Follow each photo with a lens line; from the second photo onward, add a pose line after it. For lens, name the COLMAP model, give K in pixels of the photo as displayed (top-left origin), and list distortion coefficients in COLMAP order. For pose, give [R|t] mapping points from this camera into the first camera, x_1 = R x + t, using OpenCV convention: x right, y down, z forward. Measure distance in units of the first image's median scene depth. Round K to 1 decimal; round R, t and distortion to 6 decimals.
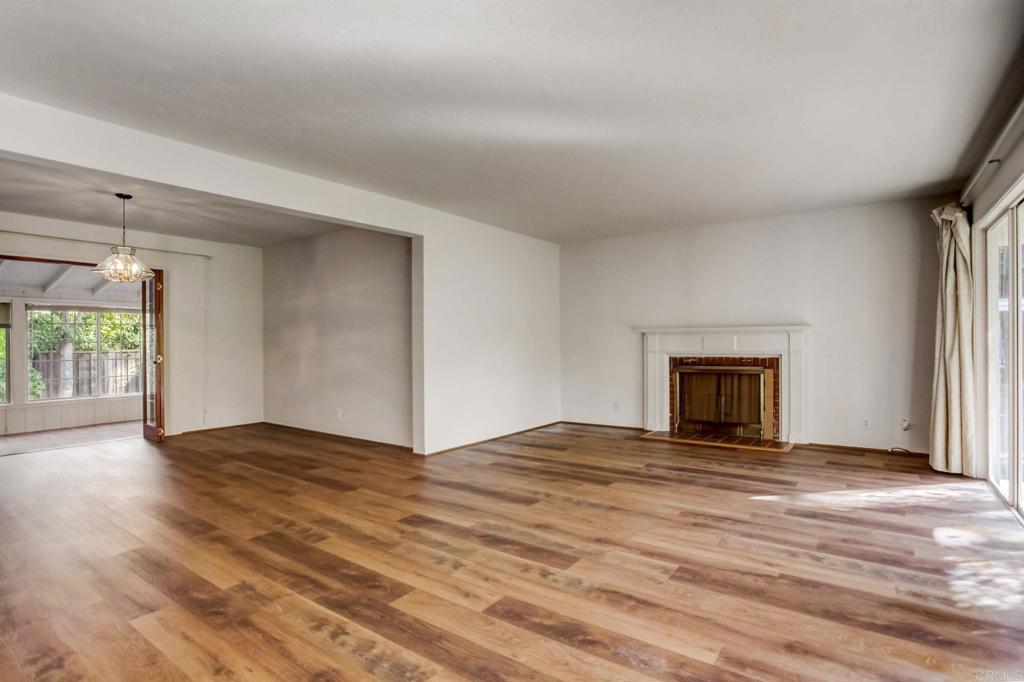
lens RADIAL K [[510.8, 0, 506.5], [0, 510.8, 339.8], [0, 0, 1]] dist [-0.071739, 0.037934]
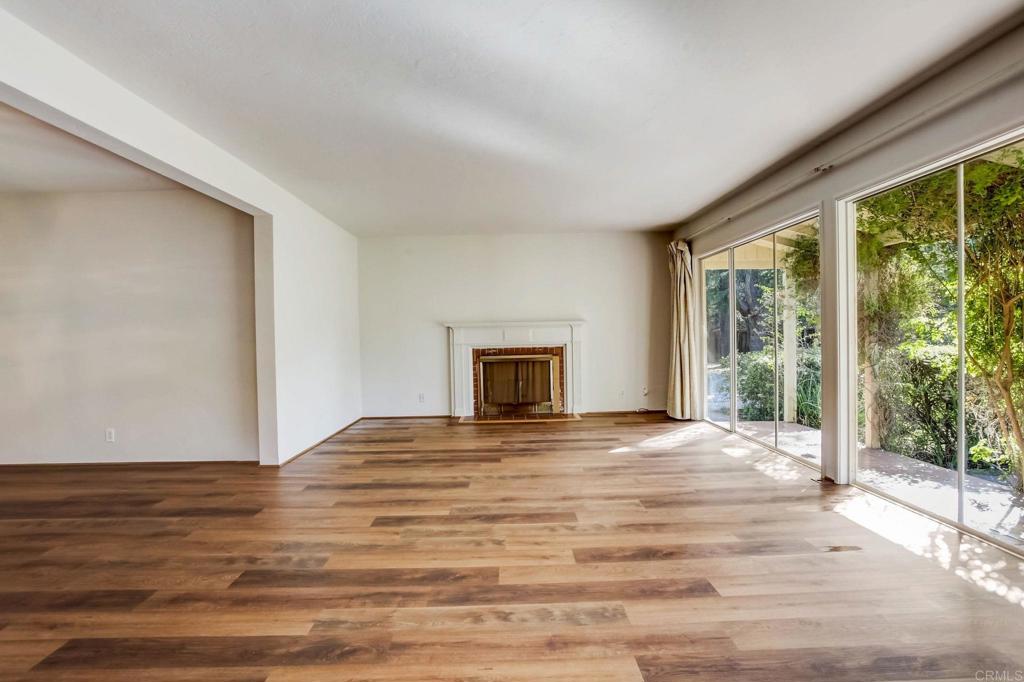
lens RADIAL K [[510.8, 0, 506.5], [0, 510.8, 339.8], [0, 0, 1]] dist [-0.071739, 0.037934]
pose [[0.806715, -0.015410, 0.590739, -0.440379], [0.012538, 0.999881, 0.008961, 0.007538], [-0.590807, 0.000177, 0.806813, 0.080849]]
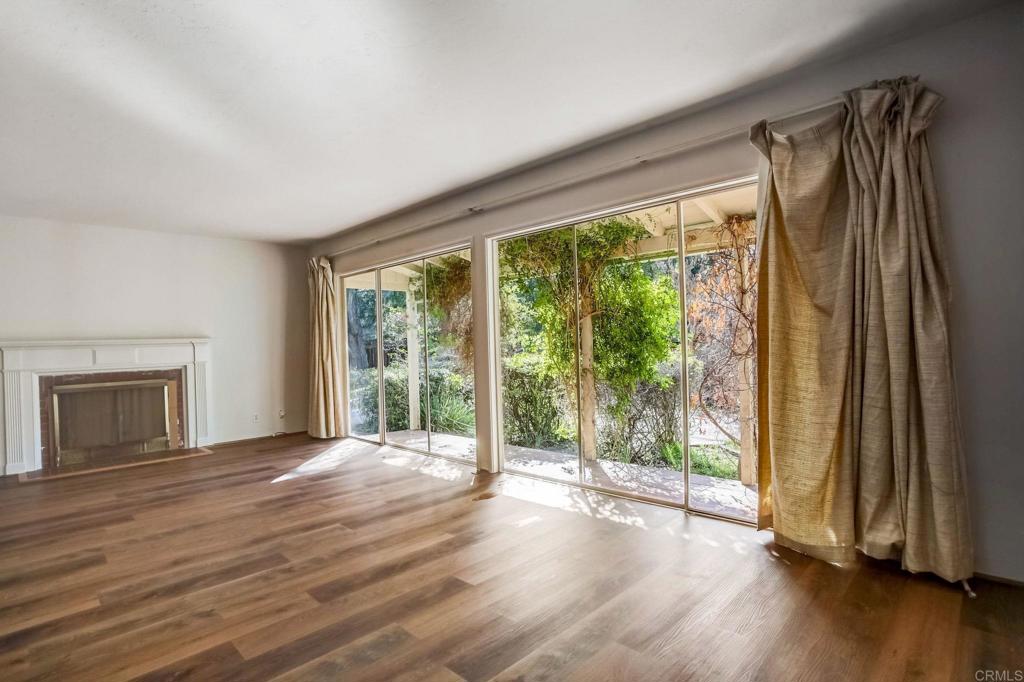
lens RADIAL K [[518.6, 0, 498.6], [0, 518.6, 338.8], [0, 0, 1]] dist [-0.063765, 0.035550]
pose [[0.175846, 0.009727, 0.984370, -0.527403], [0.027152, 0.999523, -0.014727, 0.009381], [-0.984043, 0.029317, 0.175498, 0.224287]]
